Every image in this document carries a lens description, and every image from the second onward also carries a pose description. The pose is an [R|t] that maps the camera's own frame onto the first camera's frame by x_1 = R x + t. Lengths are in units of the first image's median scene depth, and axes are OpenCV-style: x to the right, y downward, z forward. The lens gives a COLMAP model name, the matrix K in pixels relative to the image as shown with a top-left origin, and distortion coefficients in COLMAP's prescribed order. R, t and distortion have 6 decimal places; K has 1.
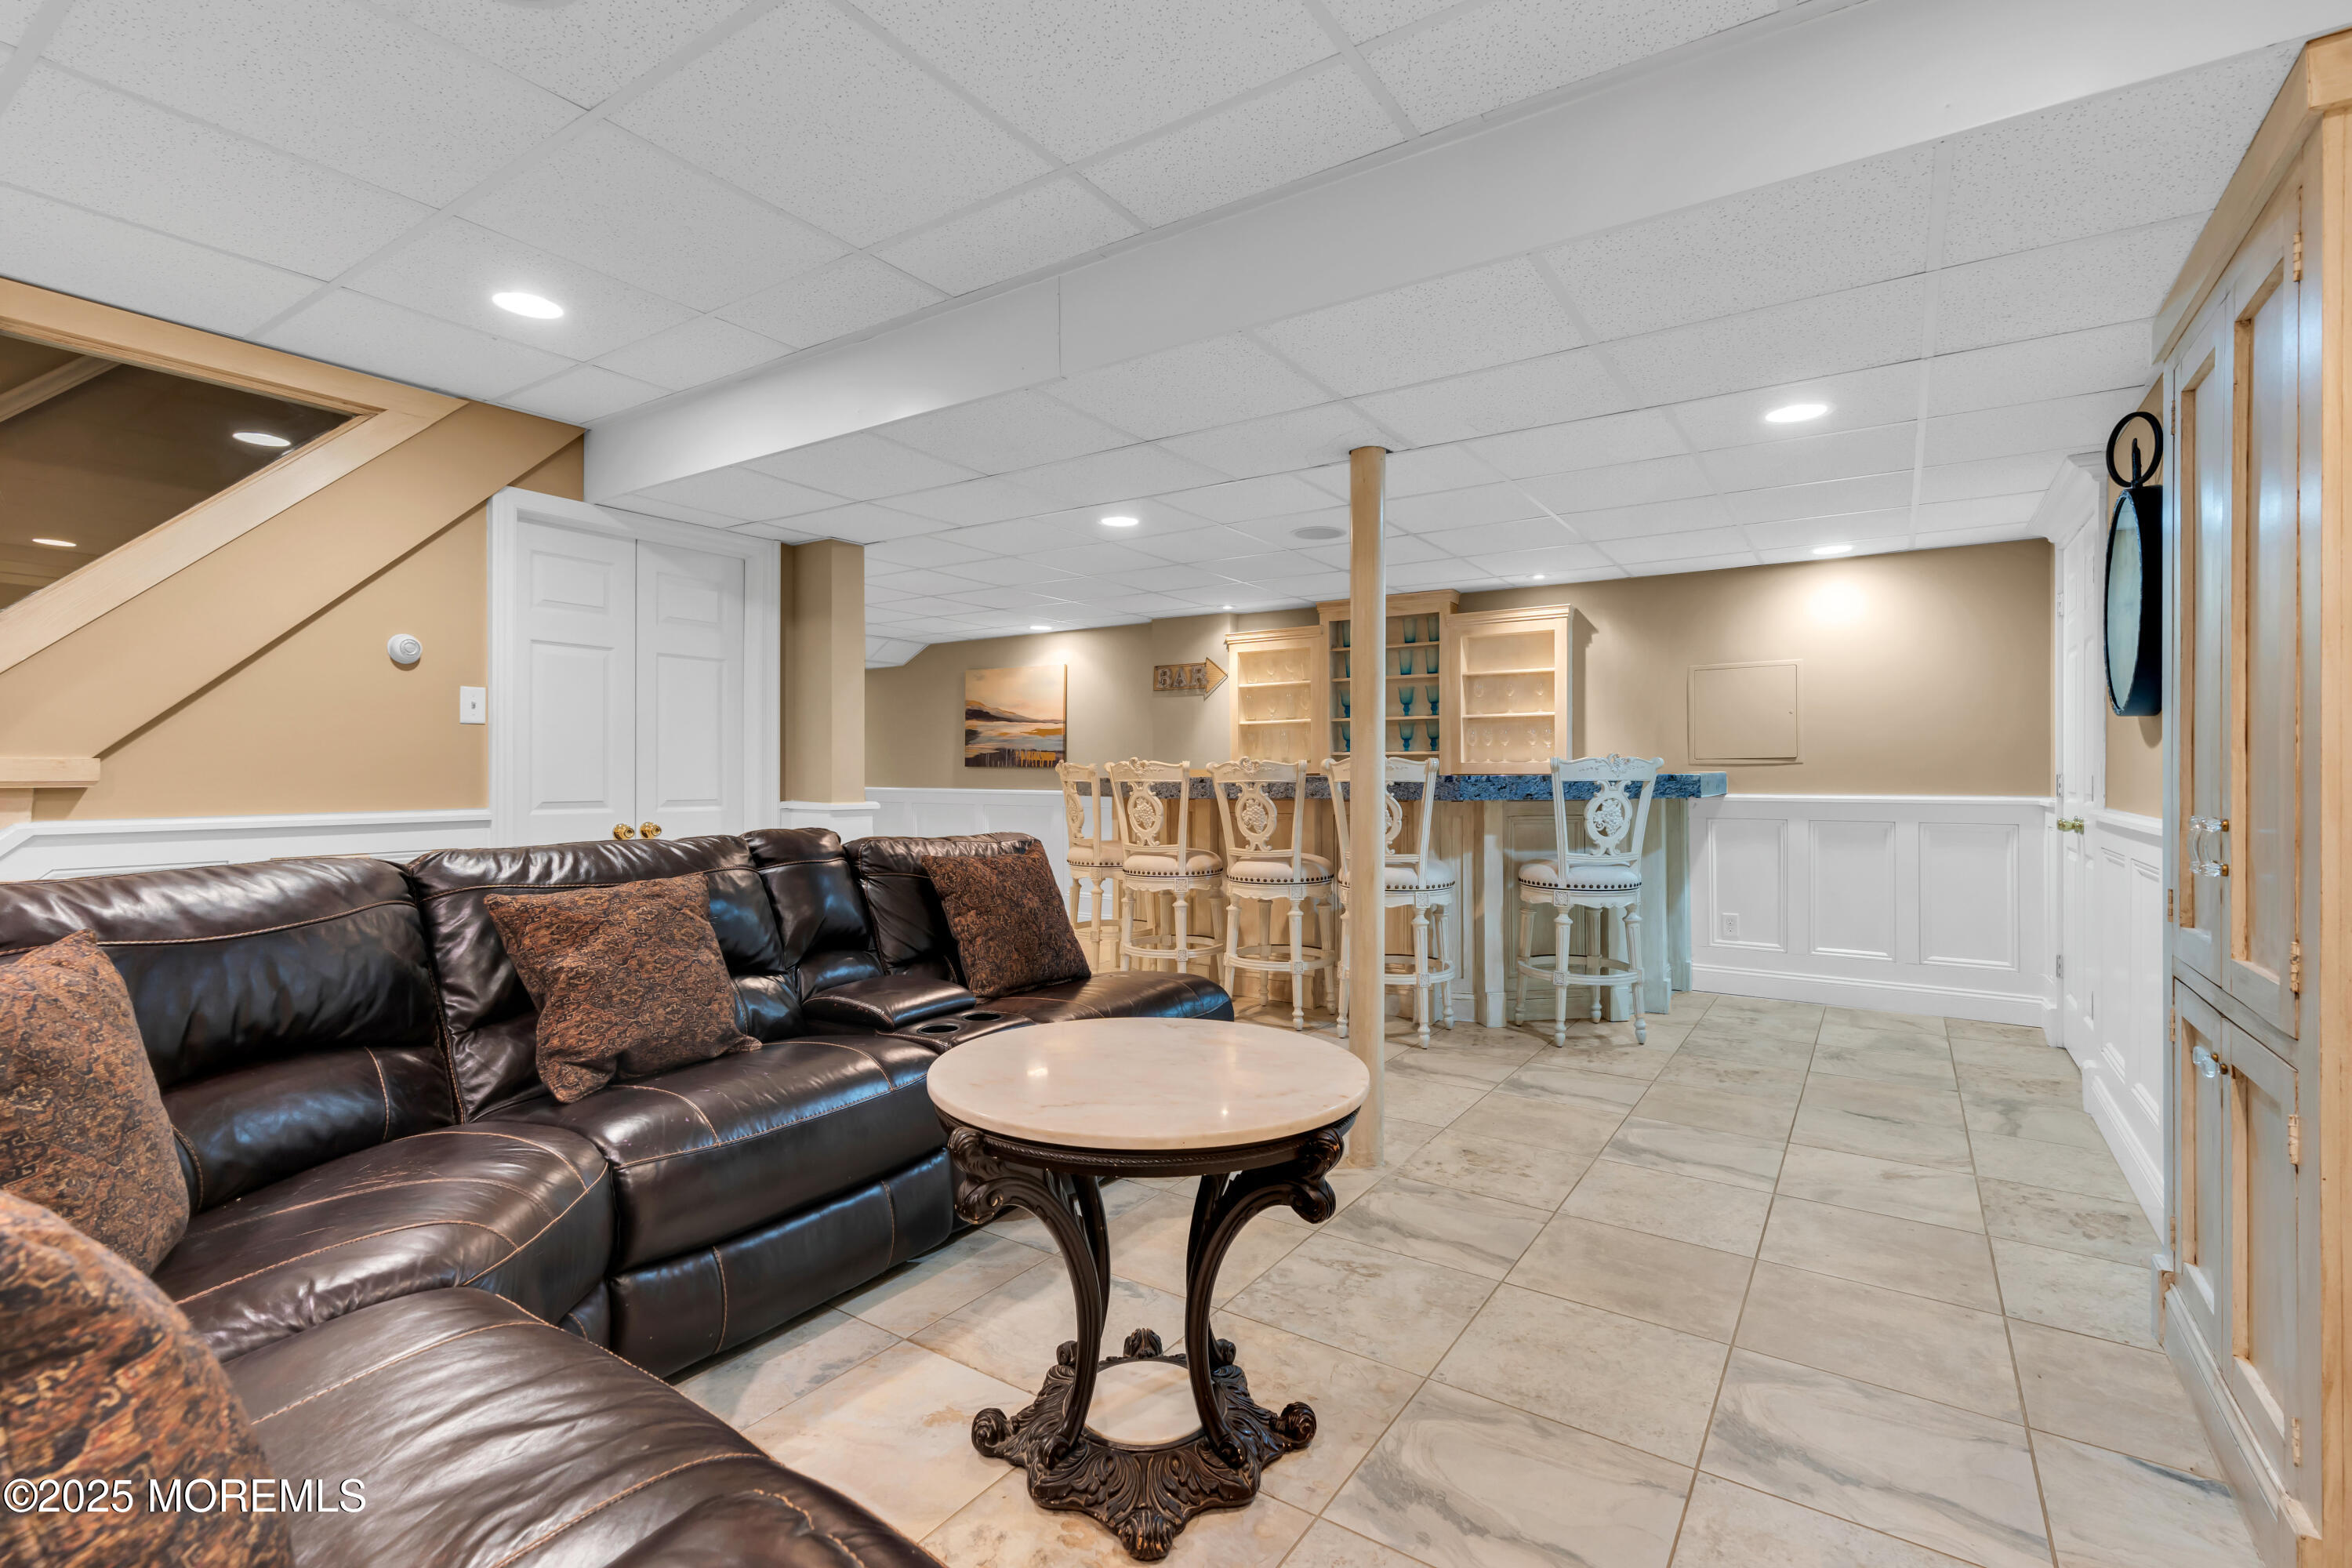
lens RADIAL K [[1054.0, 0, 1176.0], [0, 1054.0, 784.0], [0, 0, 1]] dist [-0.001118, 0.000581]
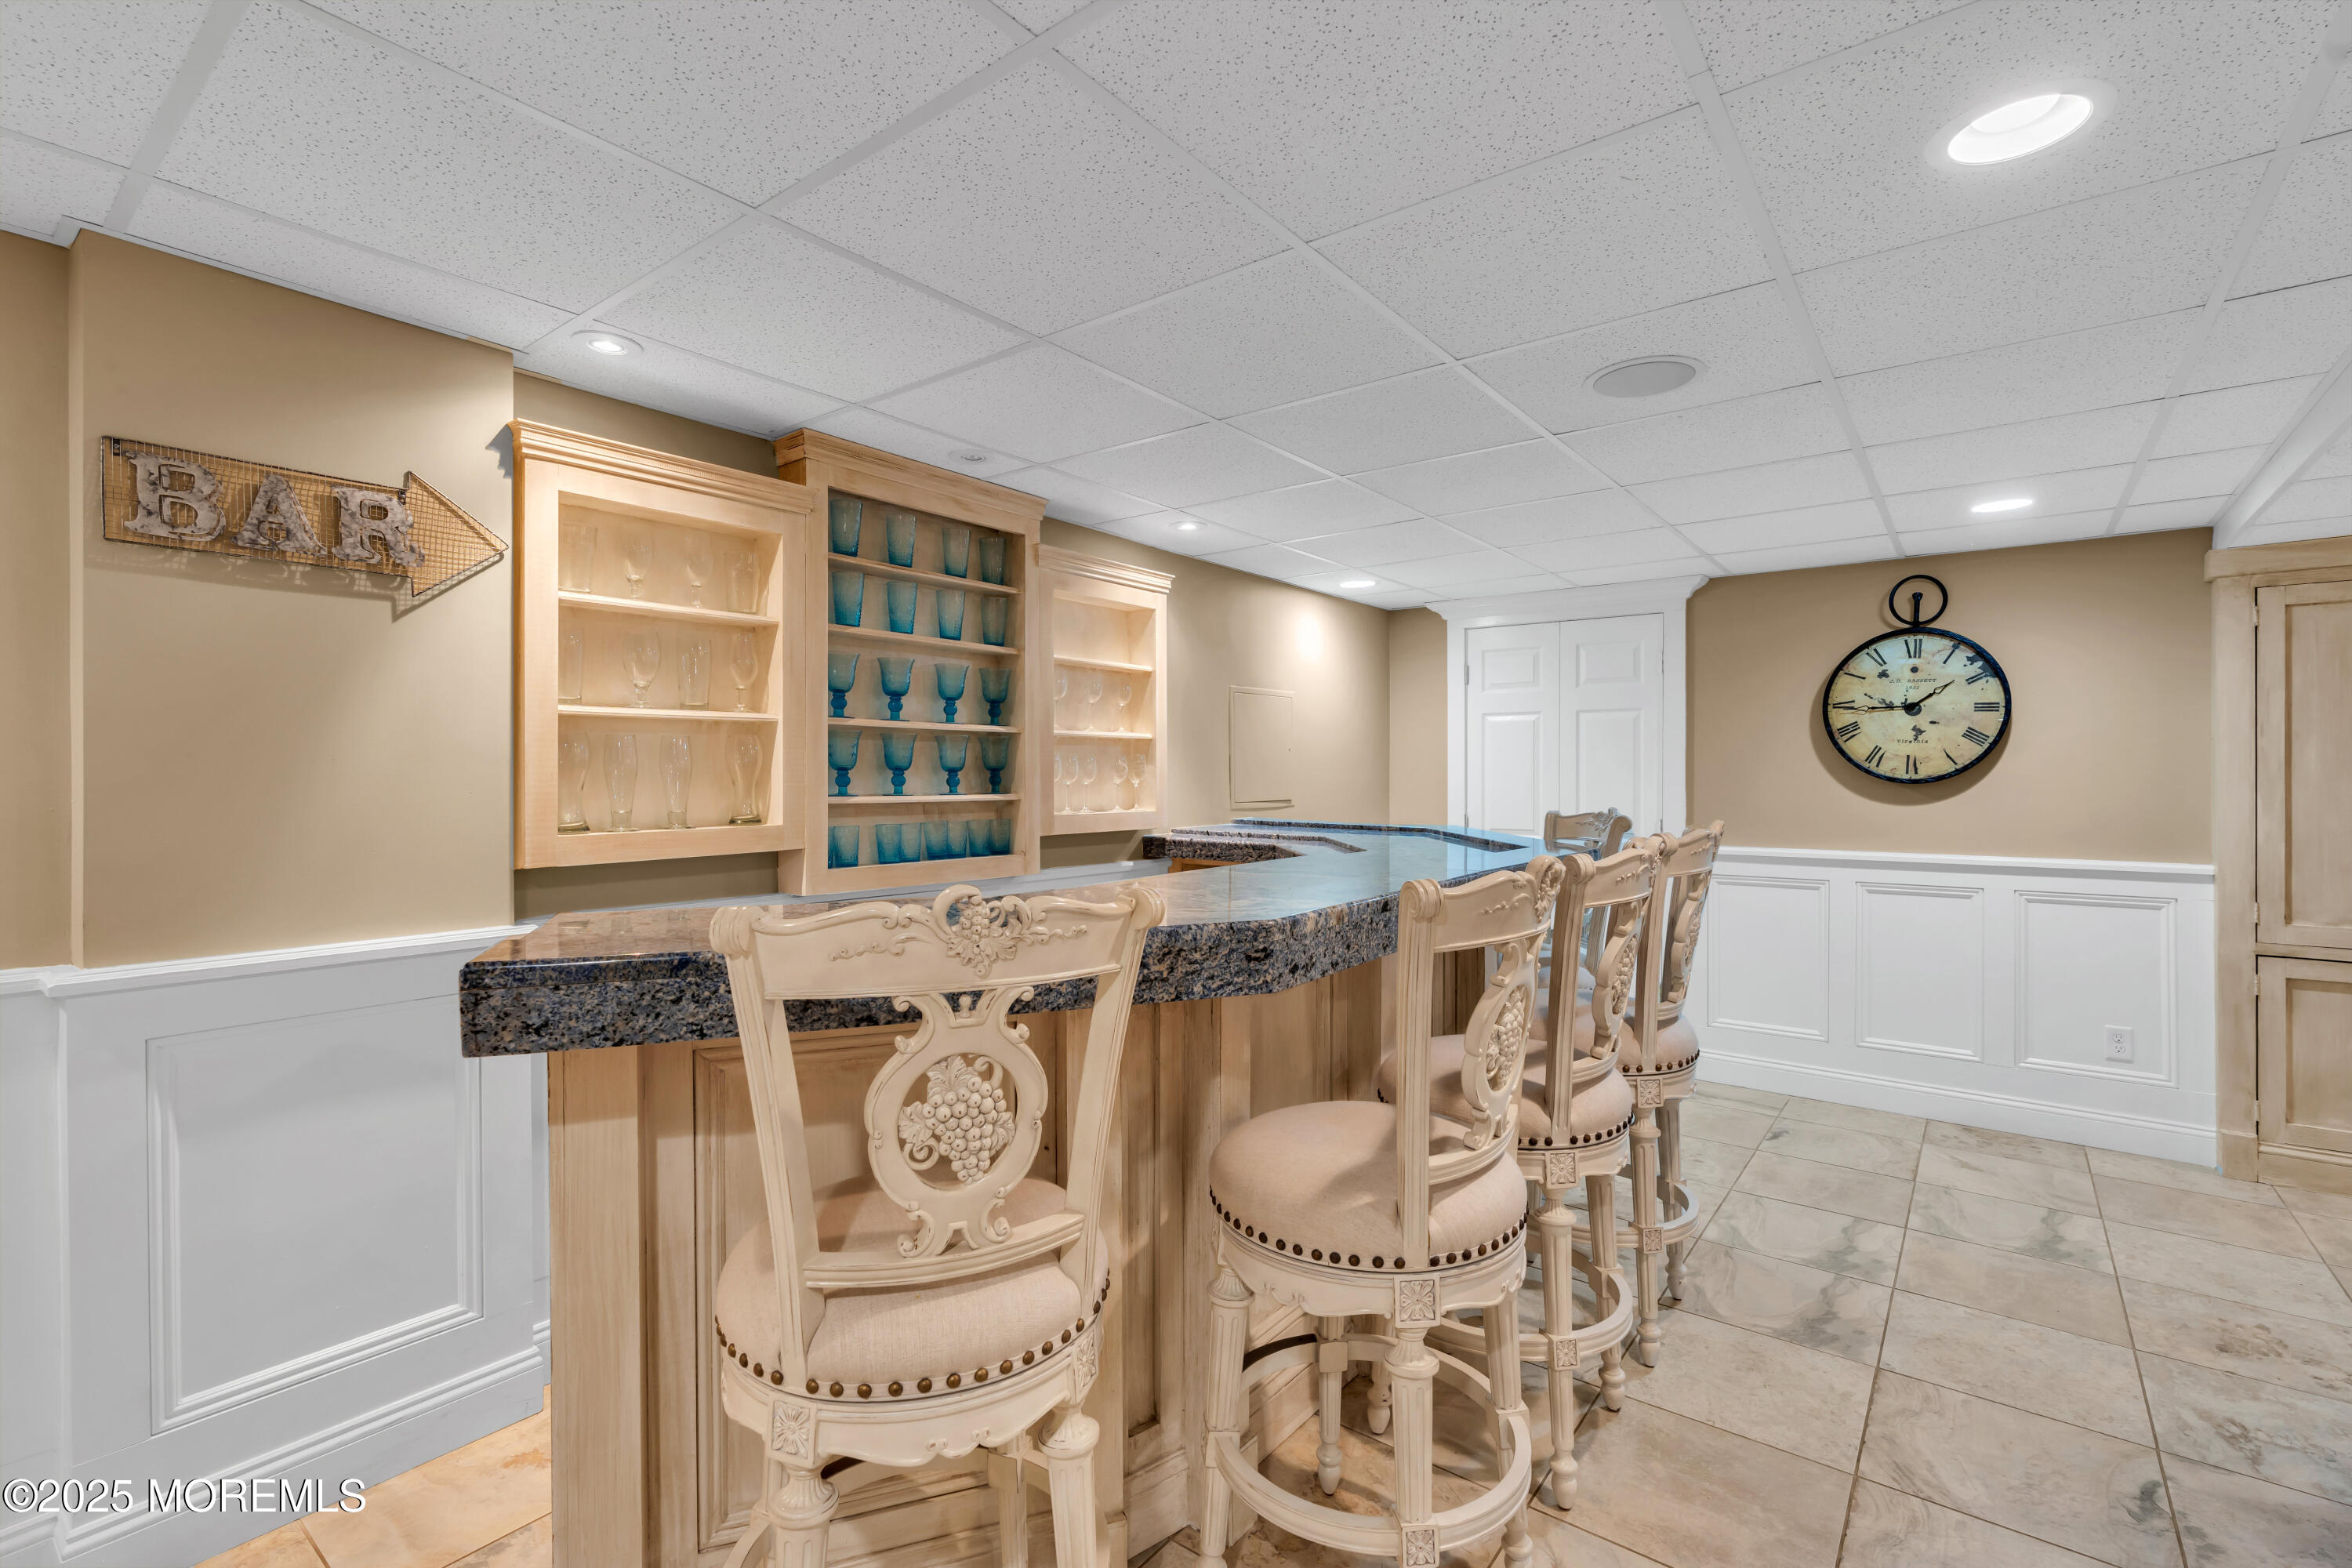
lens RADIAL K [[1054.0, 0, 1176.0], [0, 1054.0, 784.0], [0, 0, 1]] dist [-0.001118, 0.000581]
pose [[0.070893, -0.011118, 0.997422, -0.298419], [0.008984, 0.999904, 0.010507, -0.043987], [-0.997443, 0.008216, 0.070986, 0.940757]]
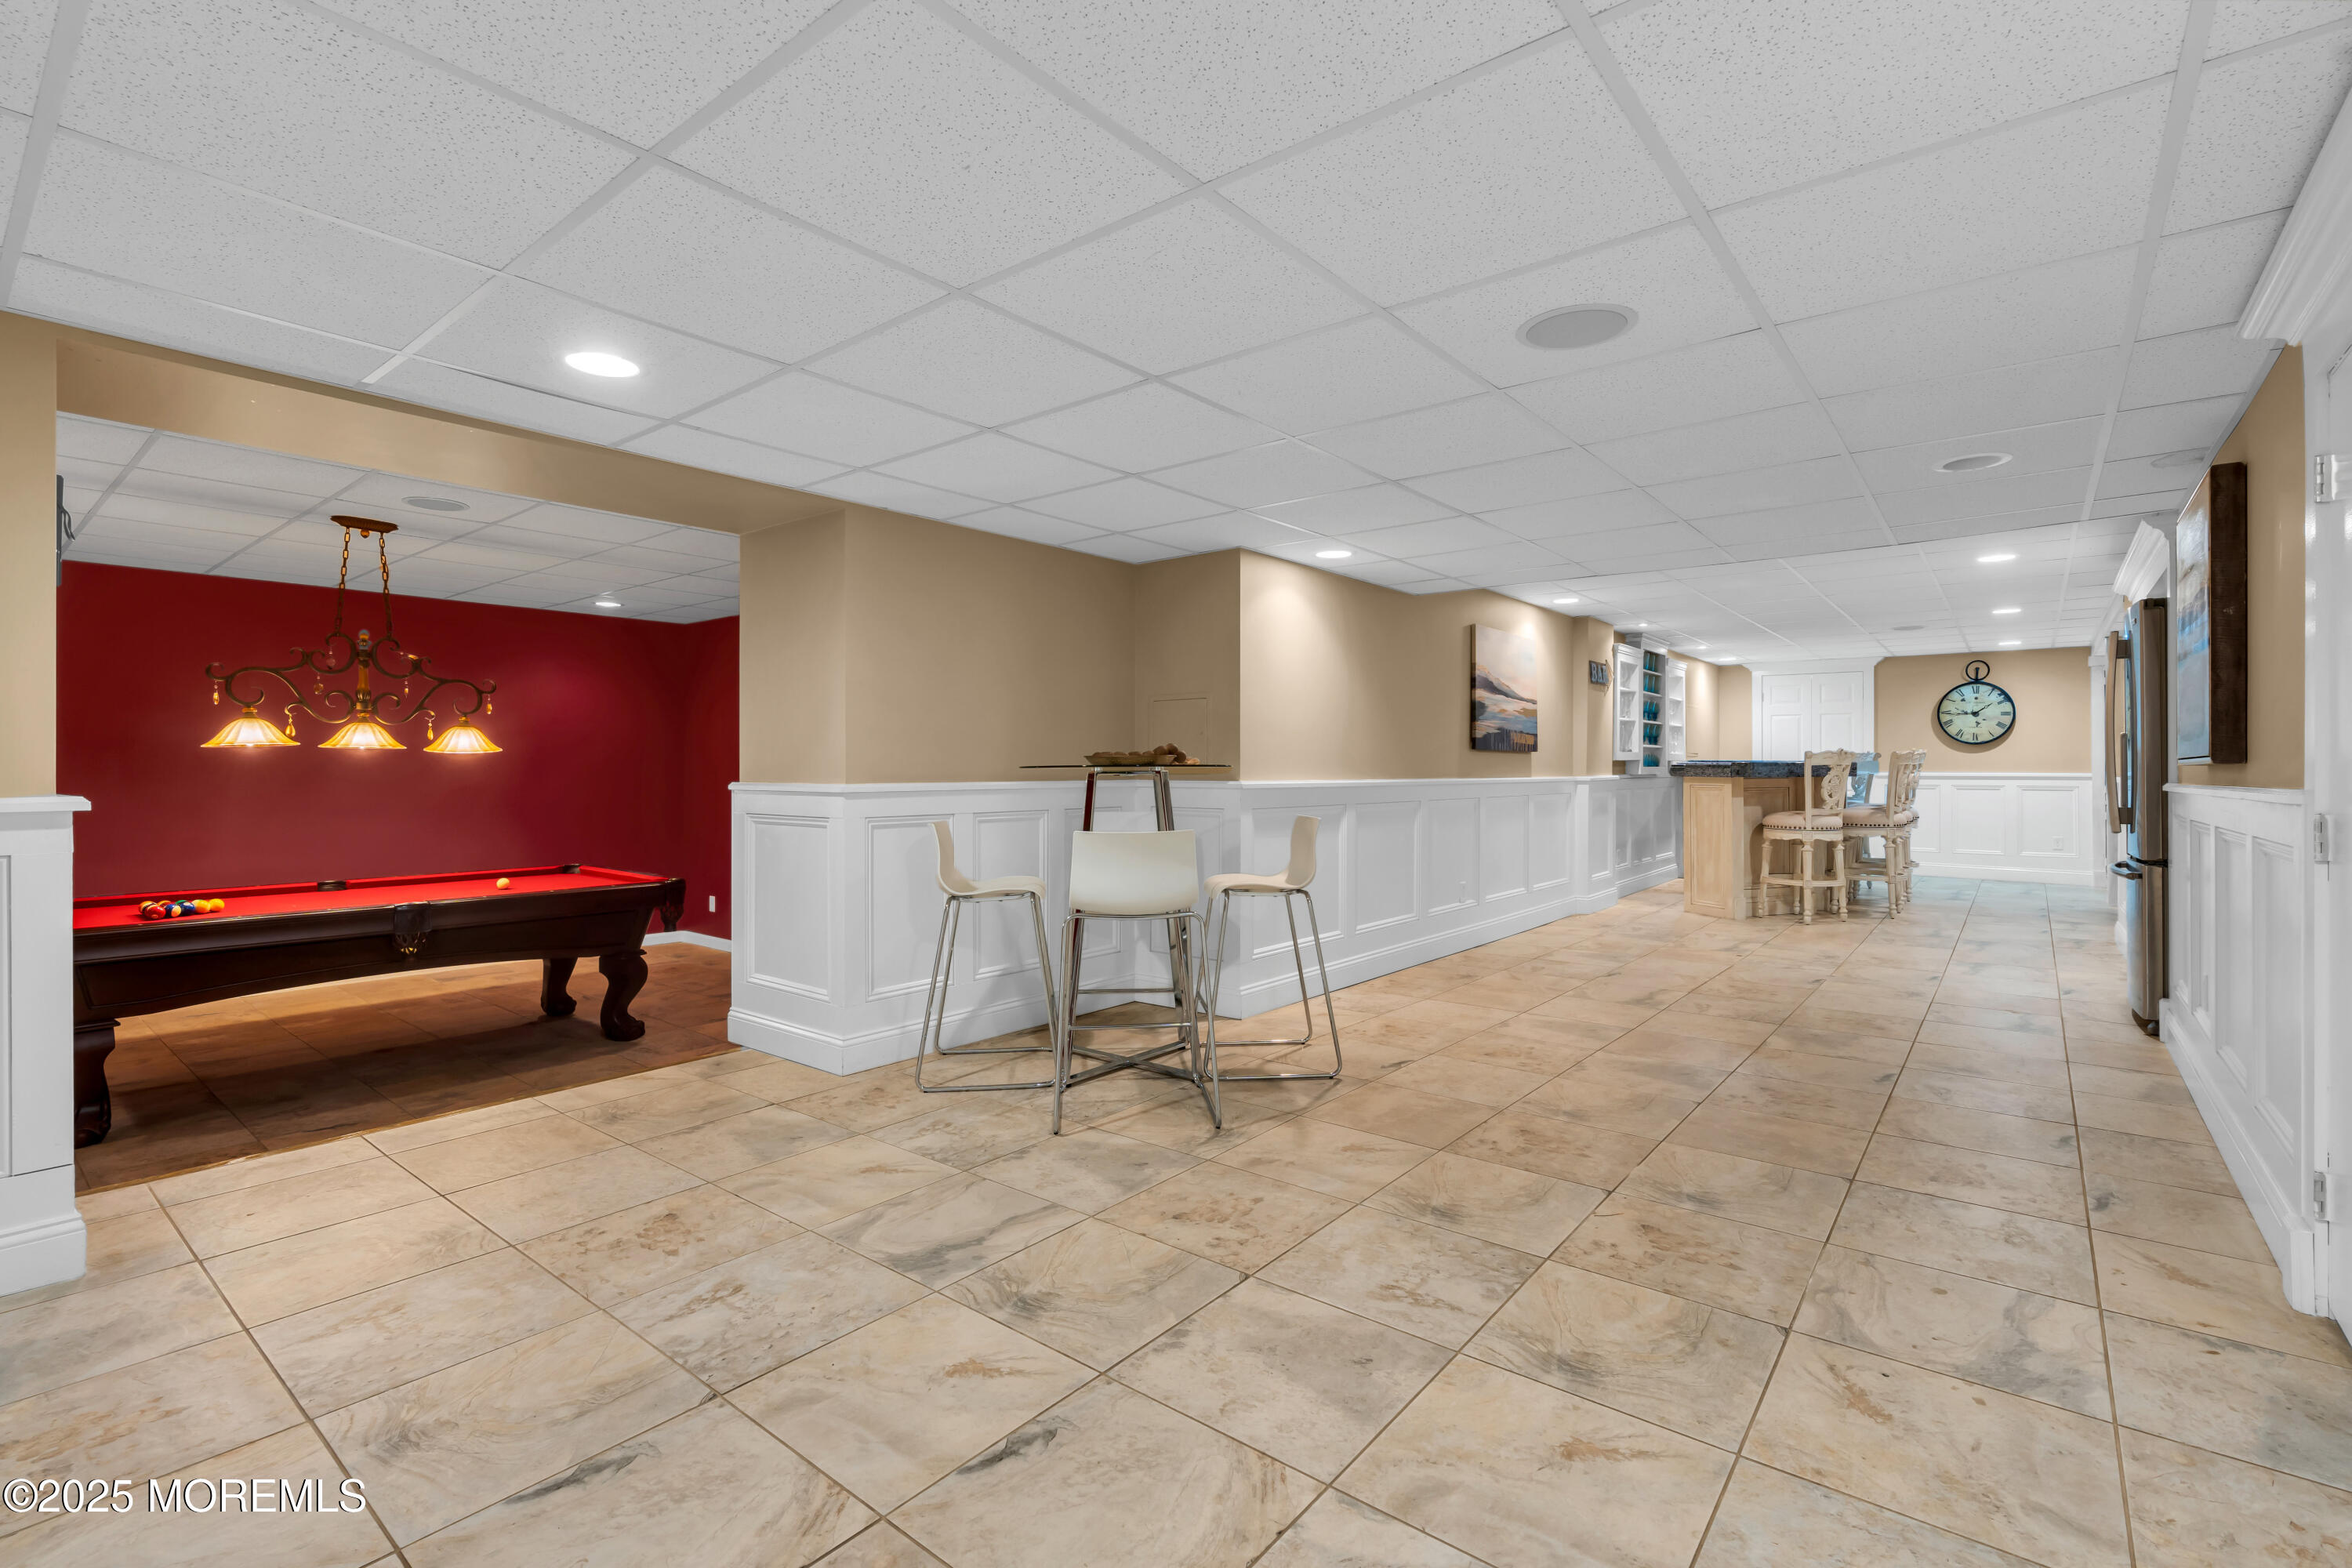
lens RADIAL K [[1064.2, 0, 1167.9], [0, 1064.2, 770.1], [0, 0, 1]] dist [-0.000237, 0.000357]
pose [[0.082880, -0.004653, 0.996549, -1.426741], [0.009997, 0.999943, 0.003838, -0.009816], [-0.996509, 0.009645, 0.082922, 1.685772]]
